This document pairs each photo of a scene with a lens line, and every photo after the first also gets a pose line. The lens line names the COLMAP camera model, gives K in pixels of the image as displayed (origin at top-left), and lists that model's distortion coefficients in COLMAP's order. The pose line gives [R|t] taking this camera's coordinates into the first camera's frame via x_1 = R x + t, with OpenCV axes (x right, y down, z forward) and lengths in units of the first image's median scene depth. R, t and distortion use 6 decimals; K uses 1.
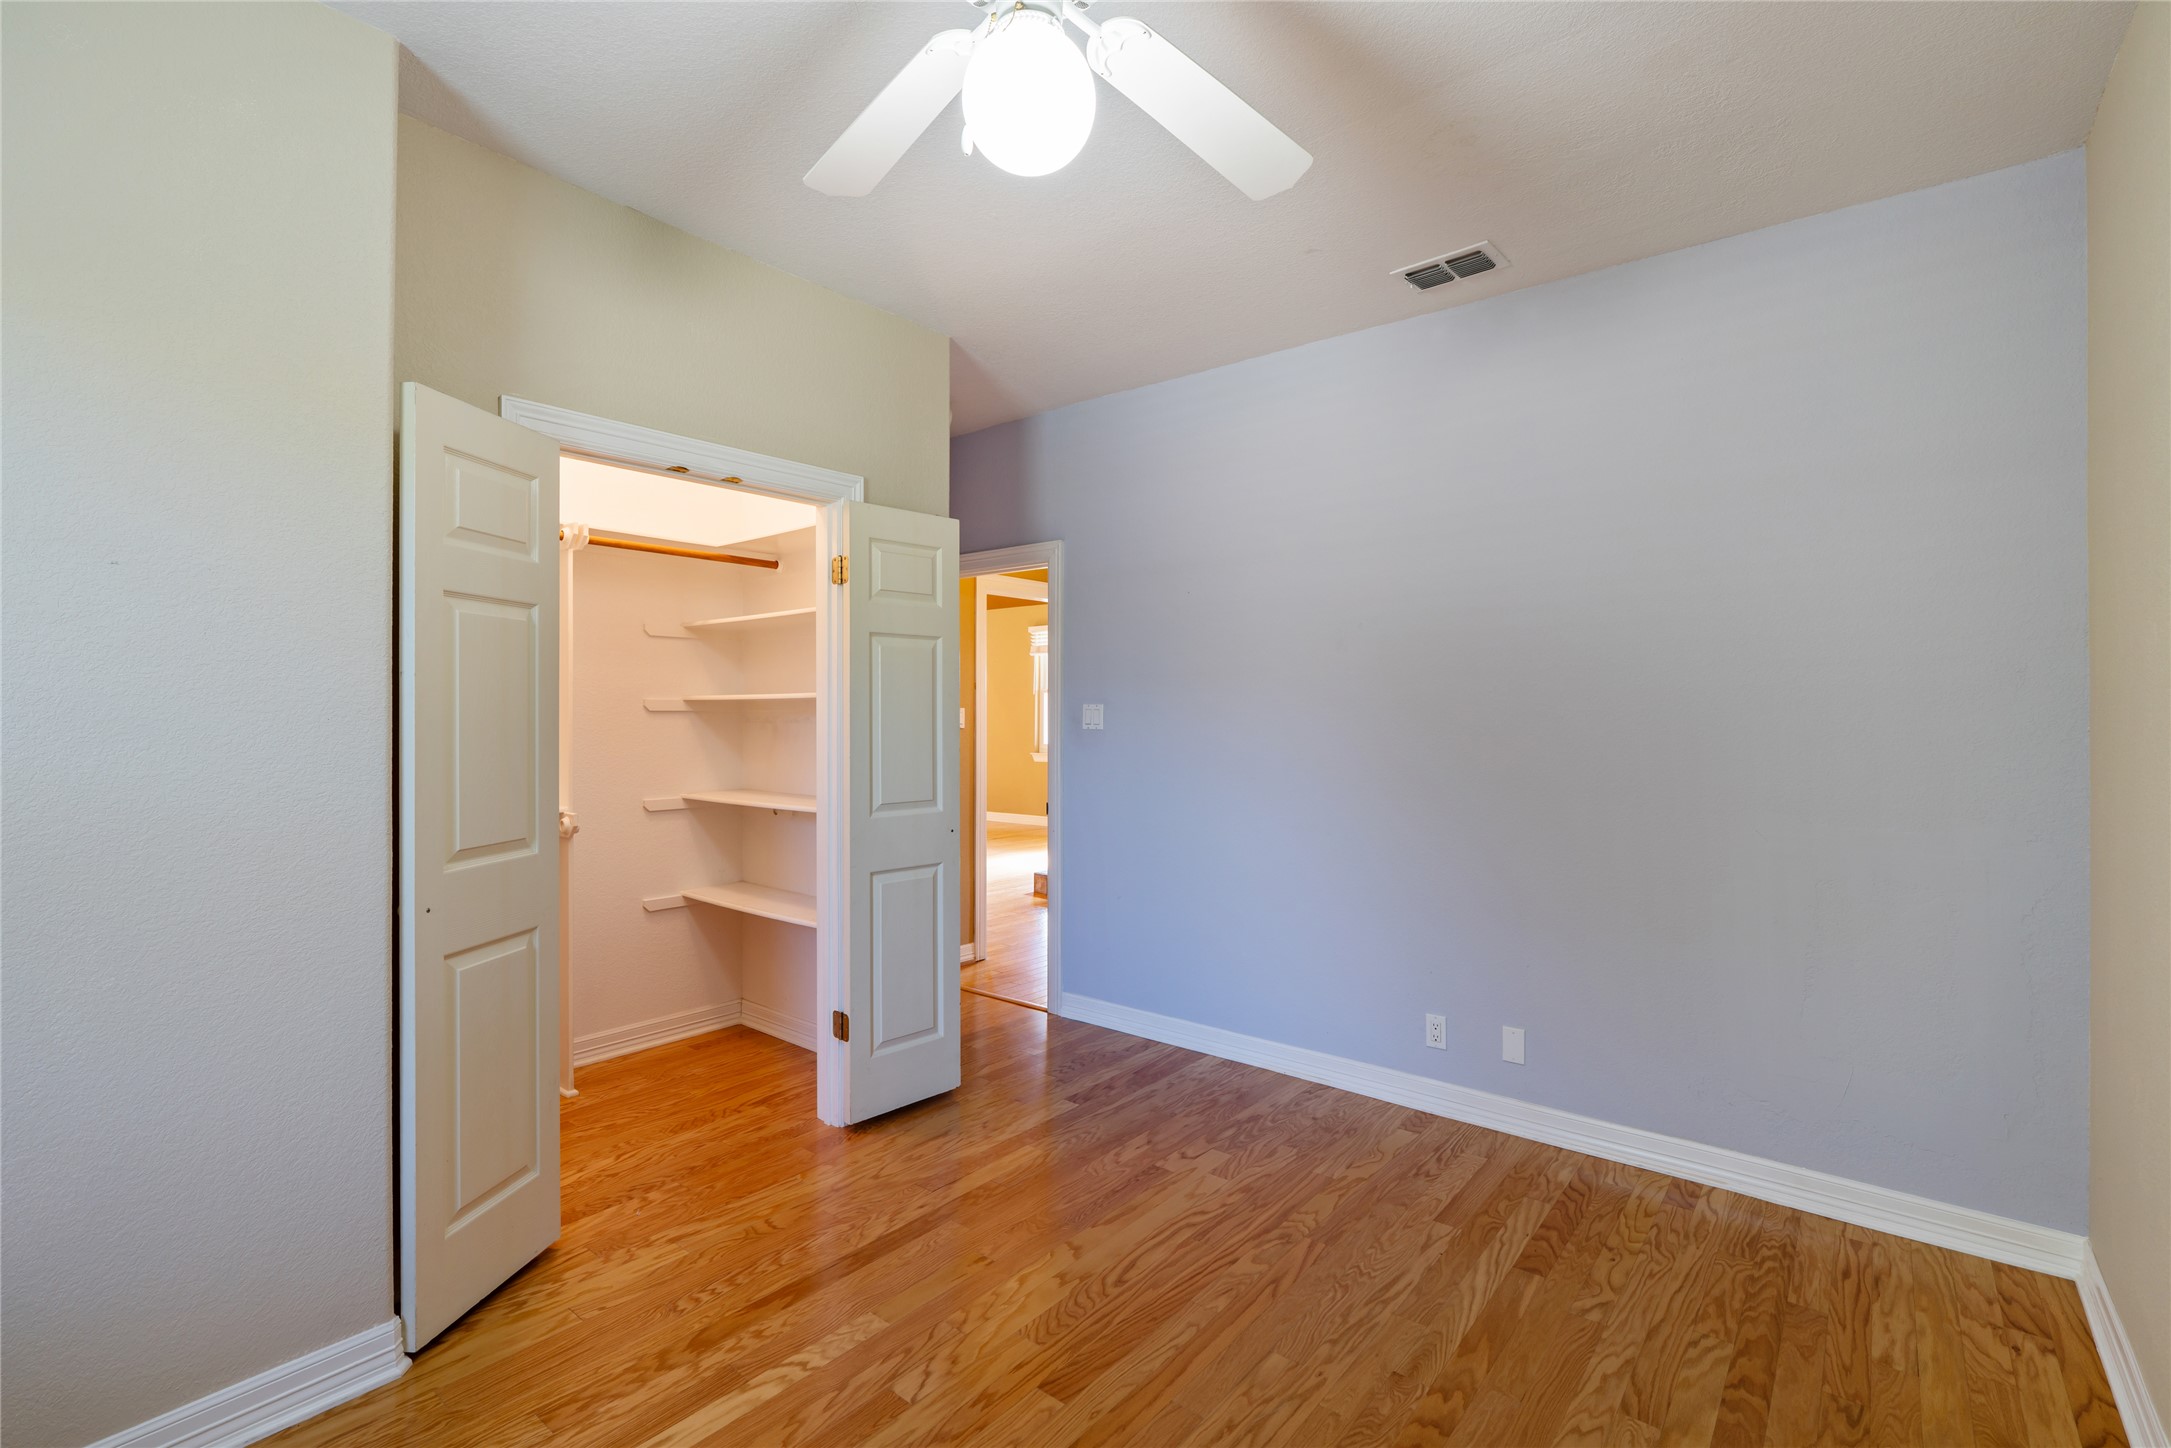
lens RADIAL K [[969.3, 0, 1078.7], [0, 969.3, 718.0], [0, 0, 1]] dist [-0.001131, 0.000559]
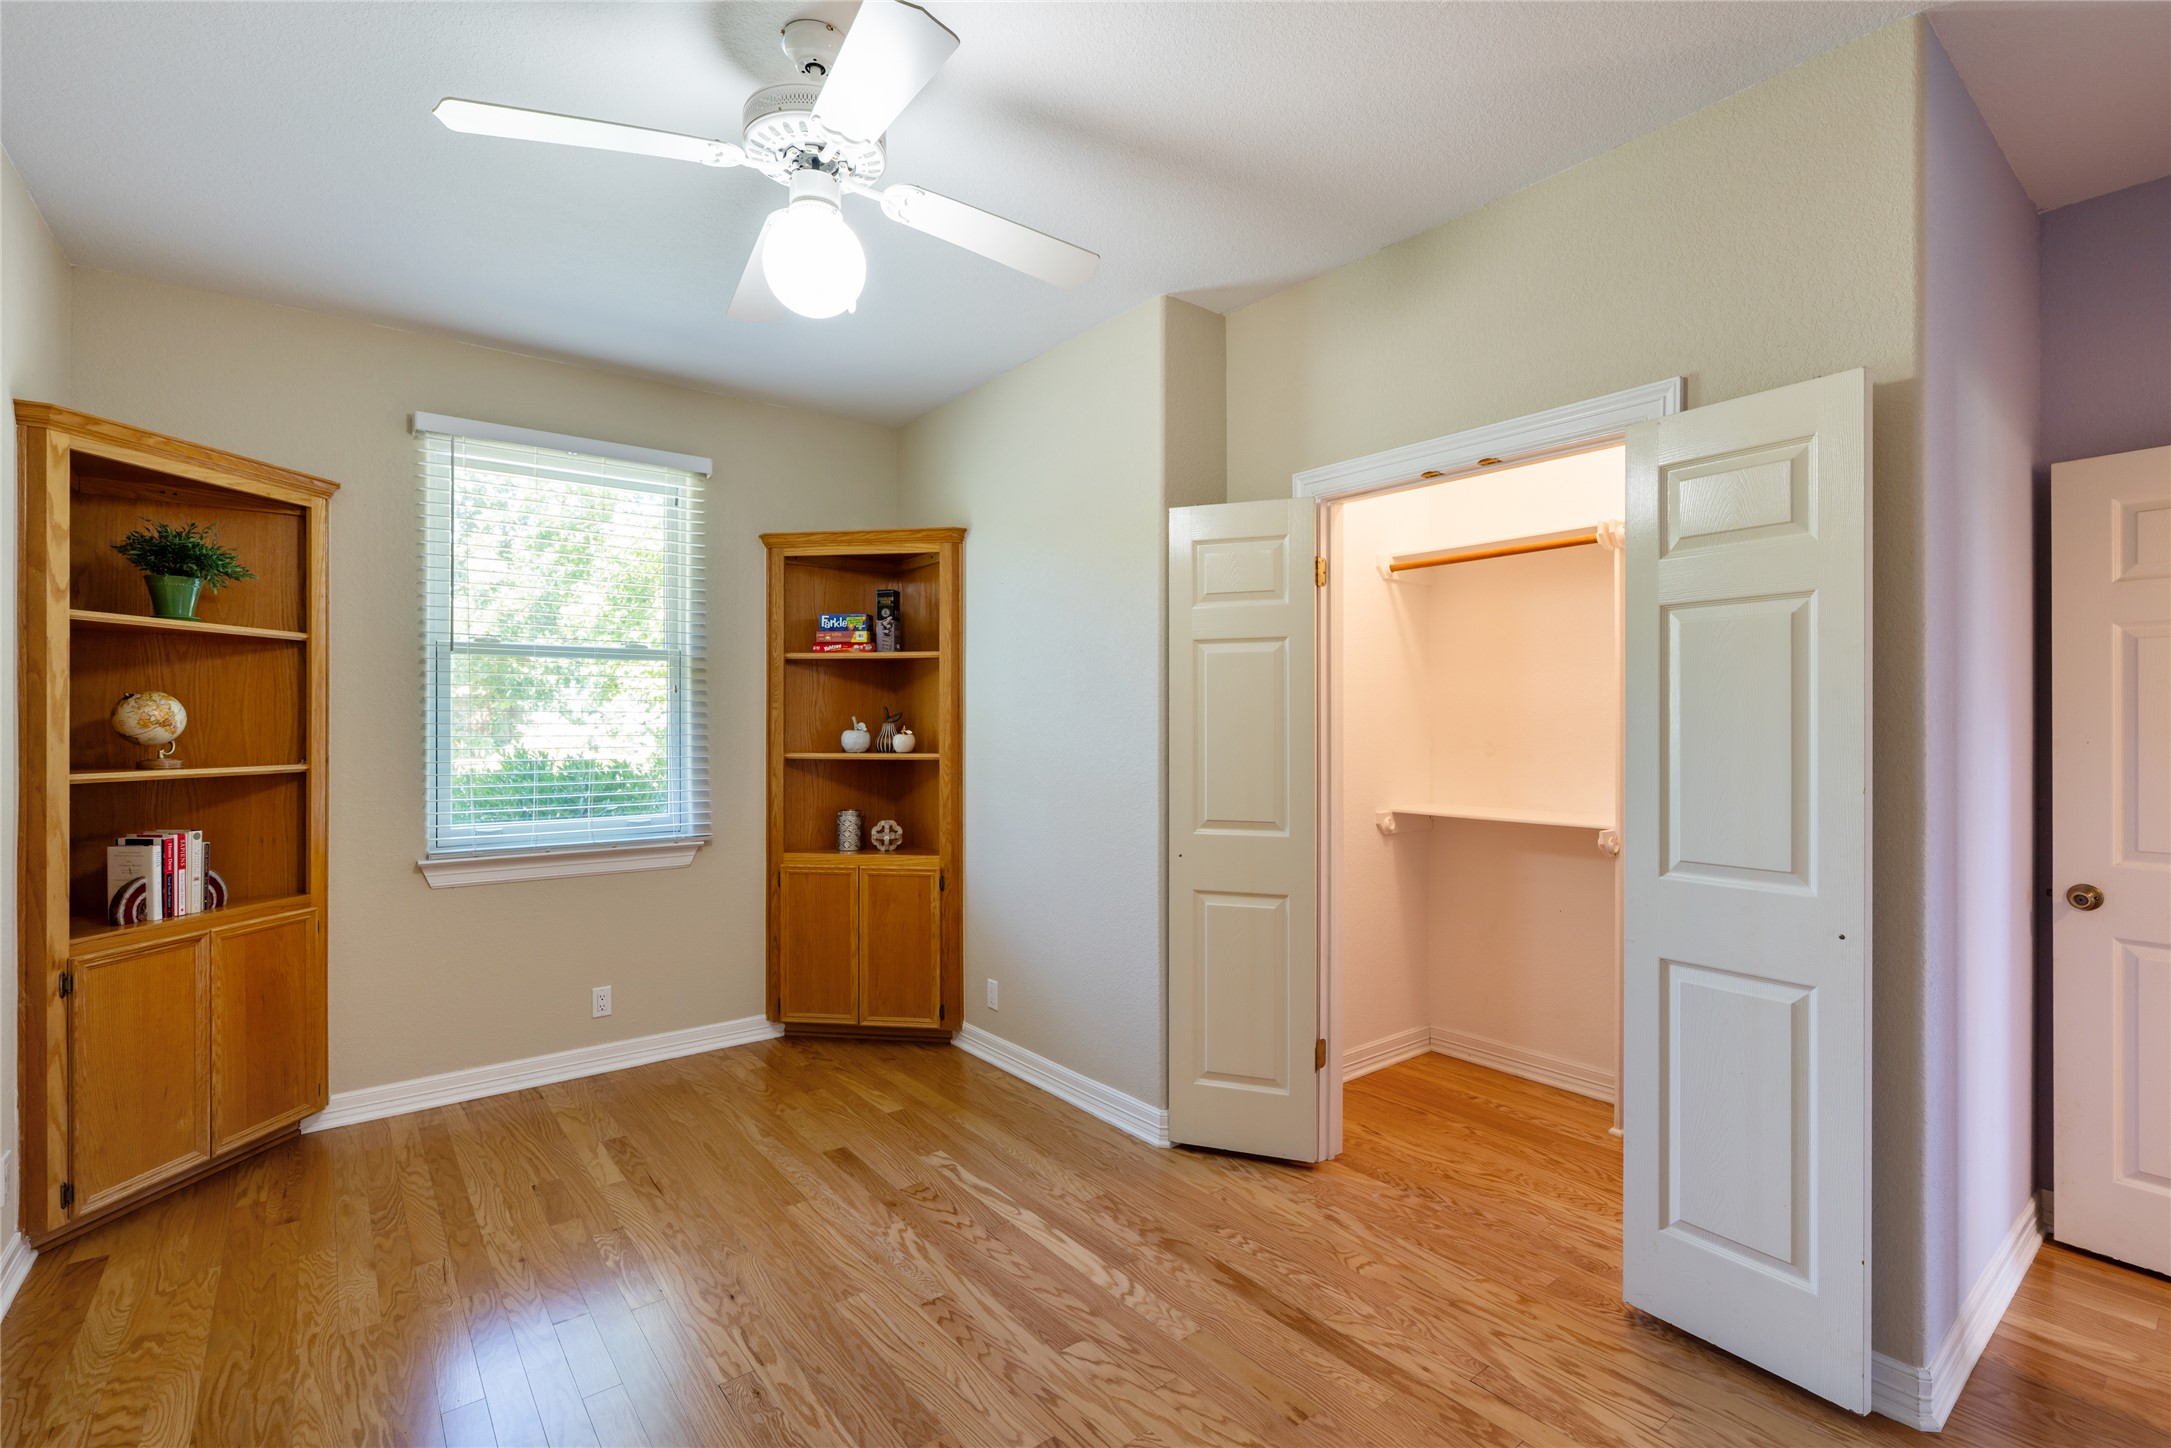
lens RADIAL K [[969.3, 0, 1077.4], [0, 969.3, 724.2], [0, 0, 1]] dist [-0.001131, 0.000559]
pose [[-0.201399, 0.001070, -0.979509, 0.721493], [-0.004586, 0.999987, 0.002036, -0.006002], [0.979499, 0.004902, -0.201391, 0.991835]]
